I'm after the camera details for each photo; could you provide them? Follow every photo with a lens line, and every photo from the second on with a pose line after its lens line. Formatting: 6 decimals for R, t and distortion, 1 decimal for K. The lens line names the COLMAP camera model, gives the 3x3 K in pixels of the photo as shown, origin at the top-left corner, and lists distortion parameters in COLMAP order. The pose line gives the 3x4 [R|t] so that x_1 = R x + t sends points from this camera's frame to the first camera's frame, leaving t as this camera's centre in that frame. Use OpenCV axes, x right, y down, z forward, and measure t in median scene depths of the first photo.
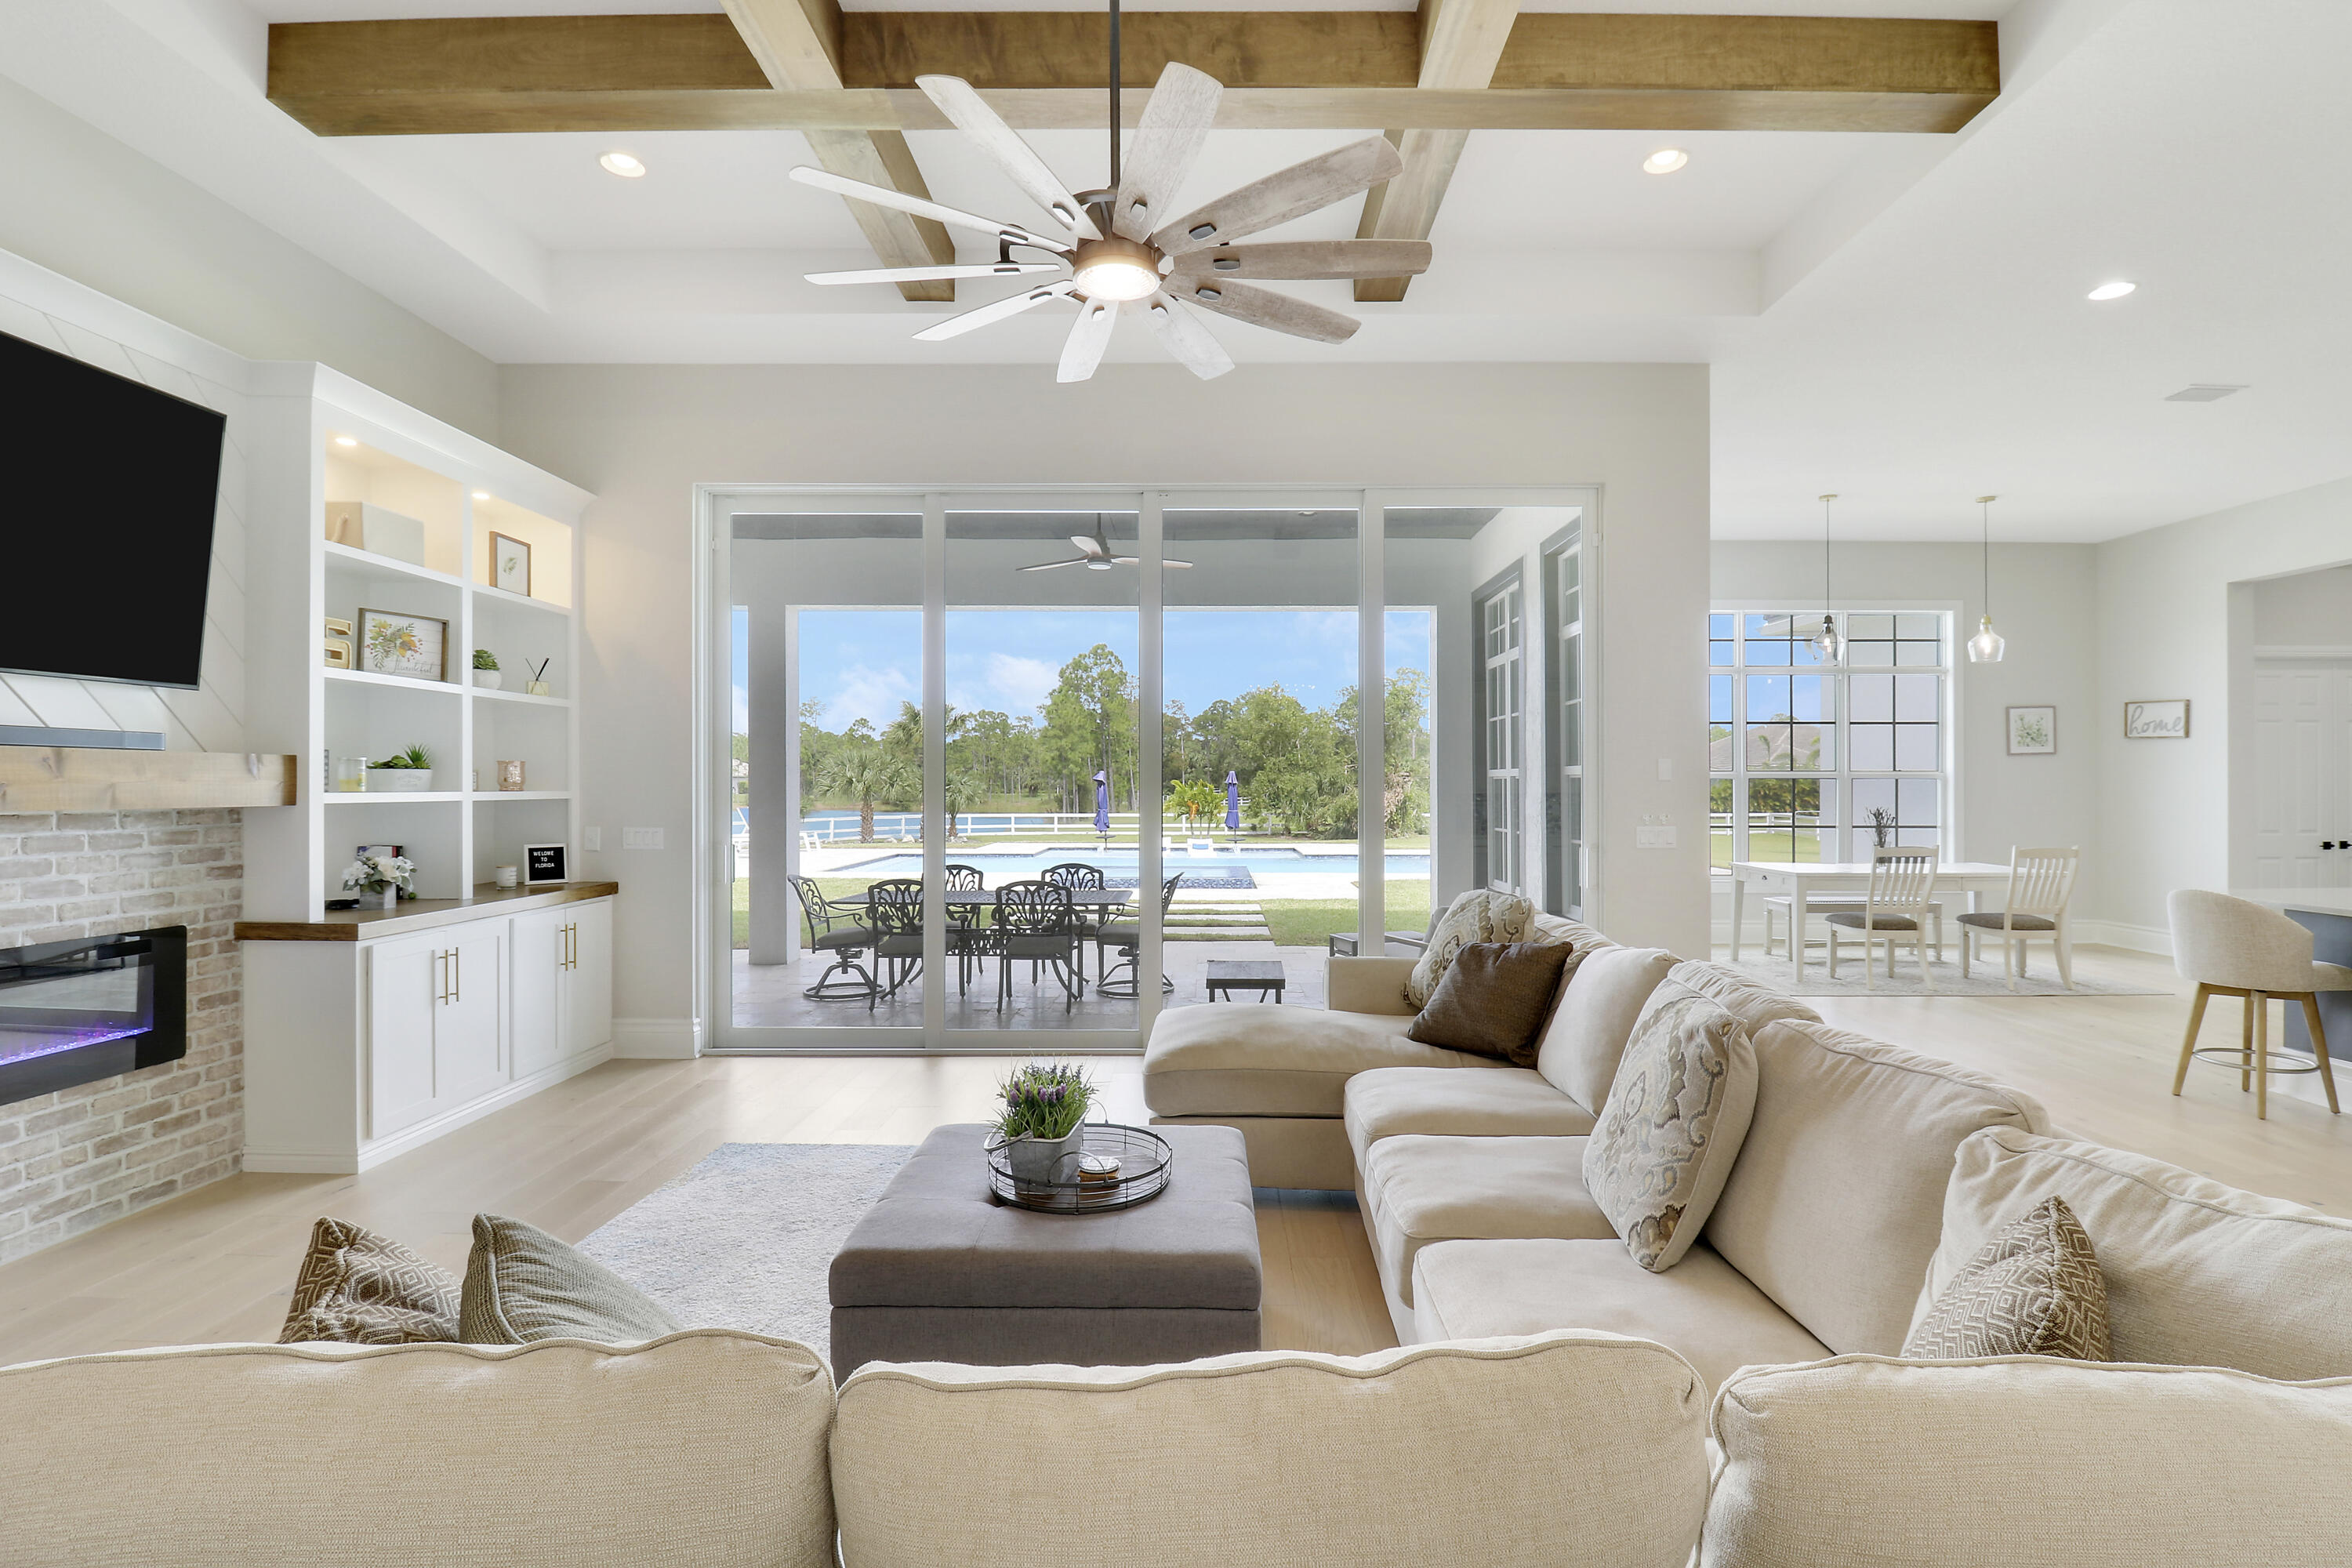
lens RADIAL K [[1084.8, 0, 1225.8], [0, 1084.8, 792.5], [0, 0, 1]] dist [-0.009697, -0.006281]
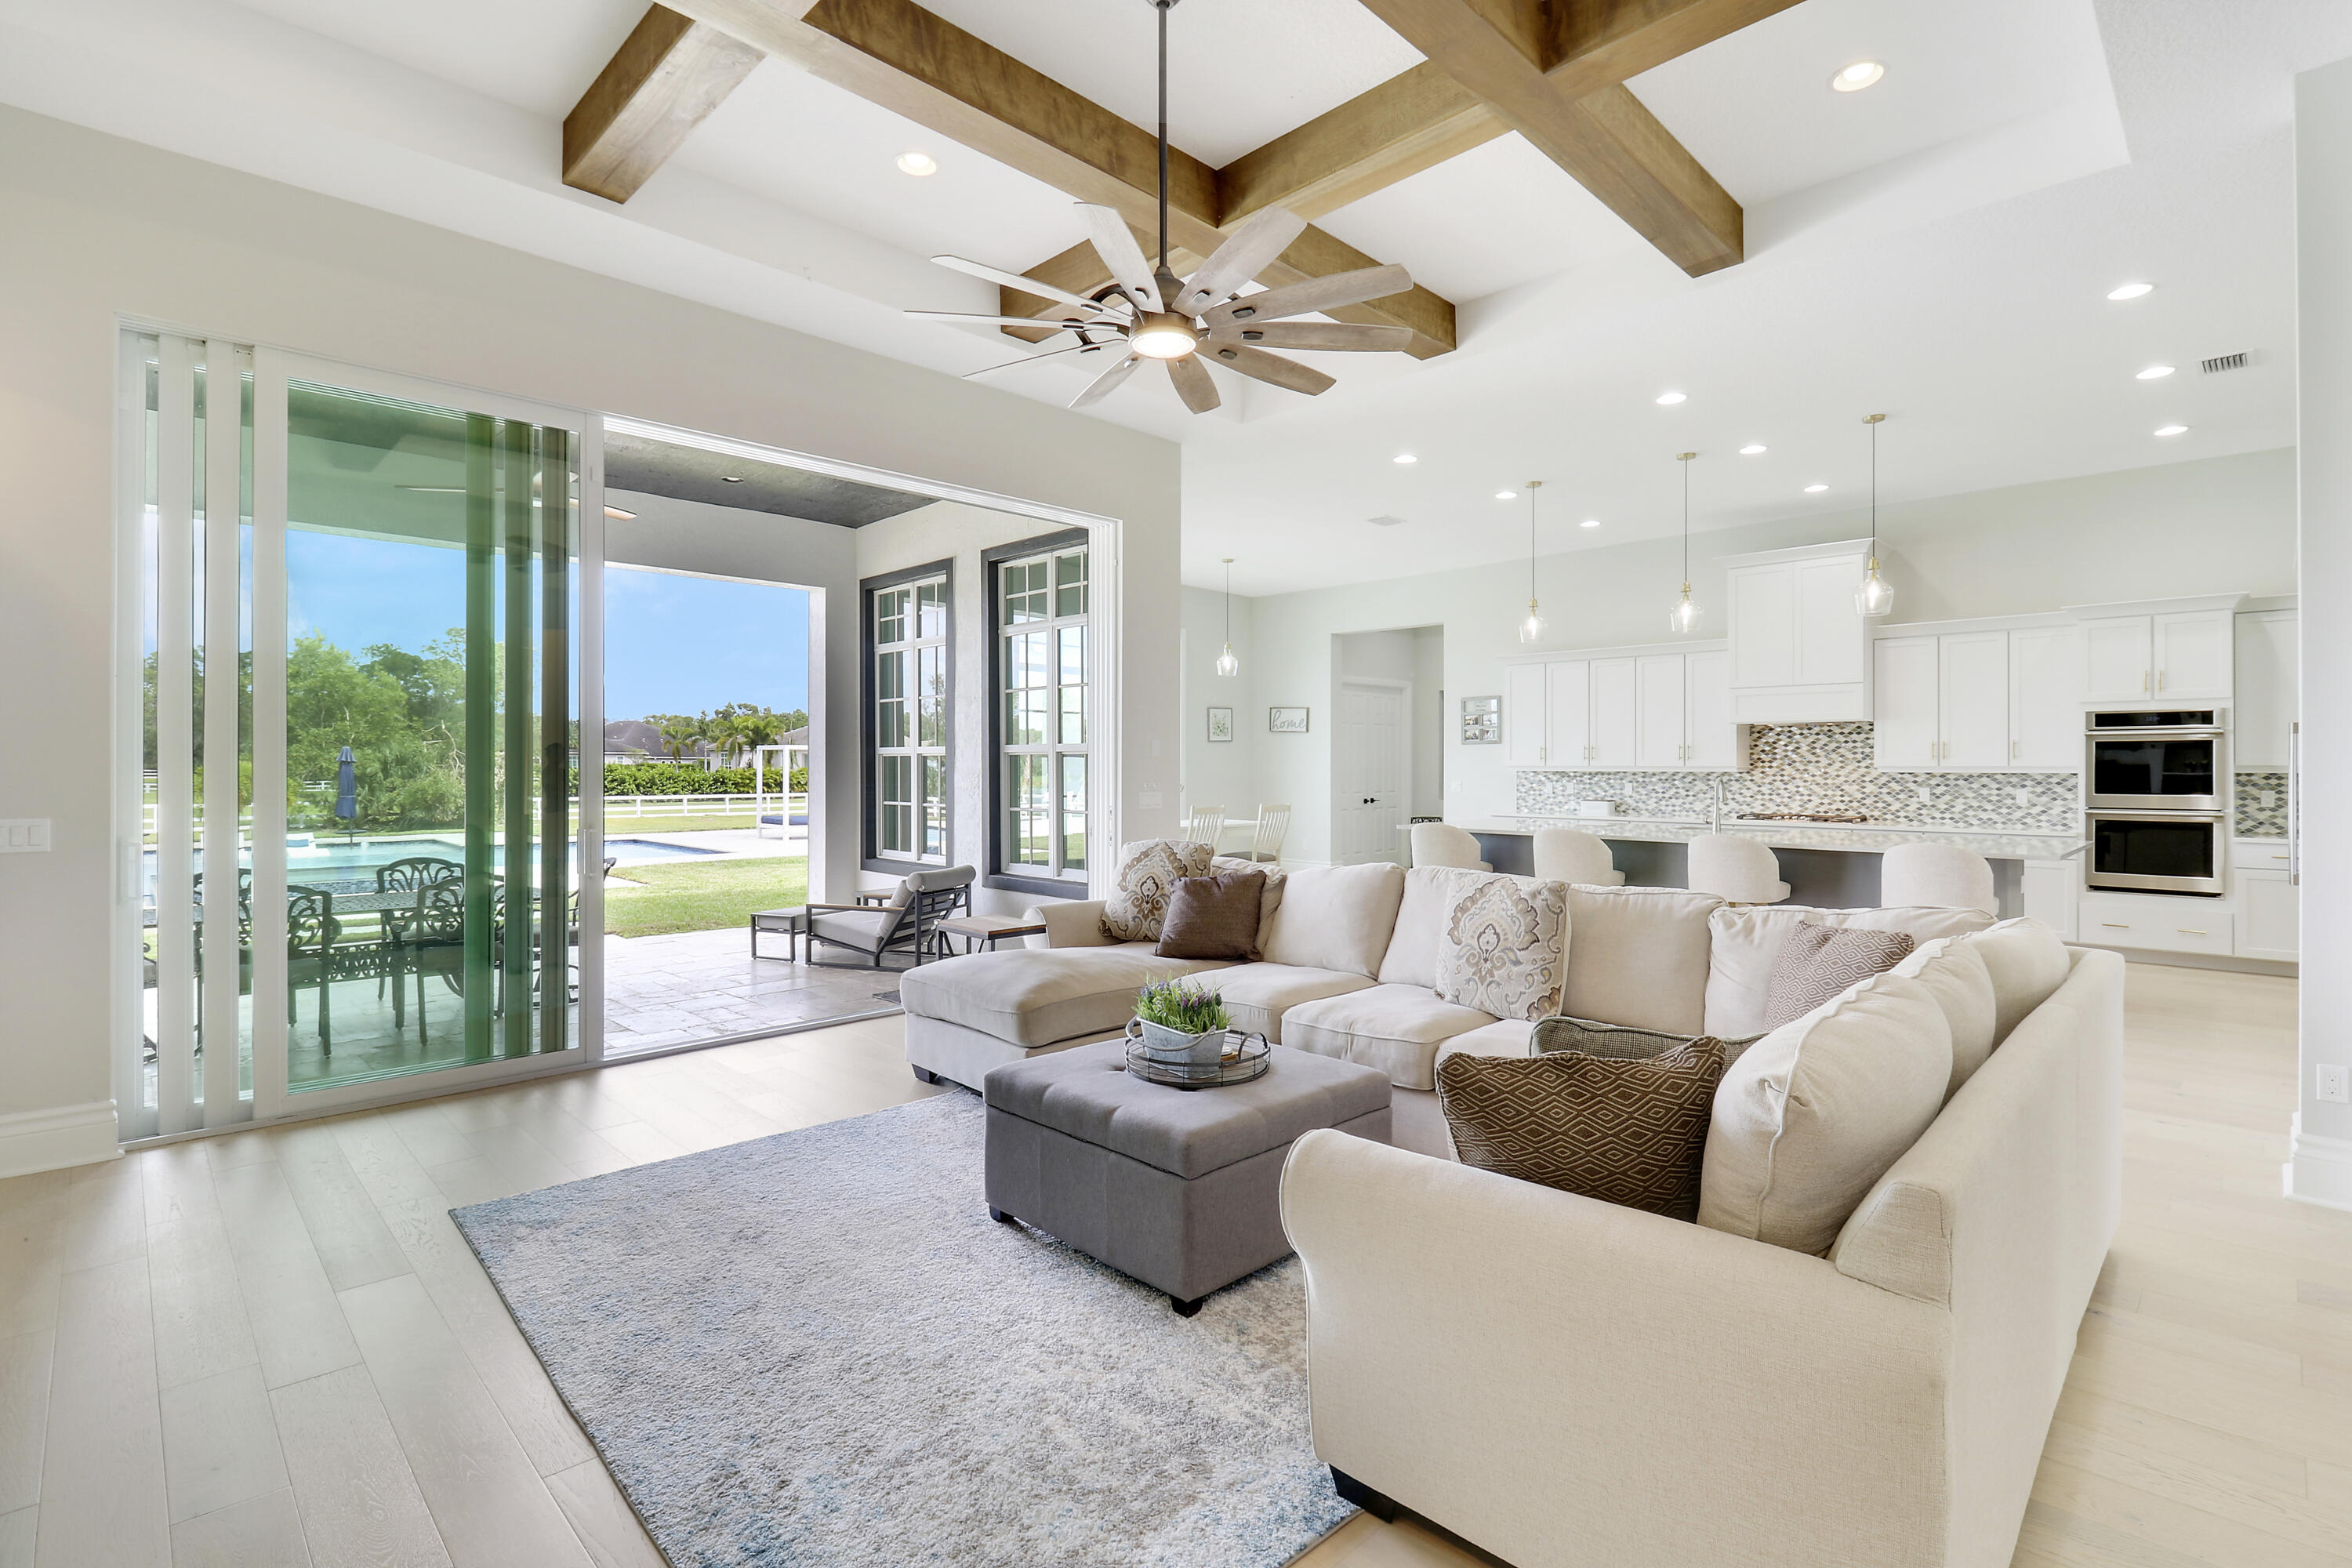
lens RADIAL K [[1084.8, 0, 1173.5], [0, 1084.8, 776.6], [0, 0, 1]] dist [-0.009697, -0.006281]
pose [[0.712357, -0.005689, 0.701794, -0.588302], [0.004187, 0.999984, 0.003857, 0.009065], [-0.701805, 0.000190, 0.712369, 0.069055]]
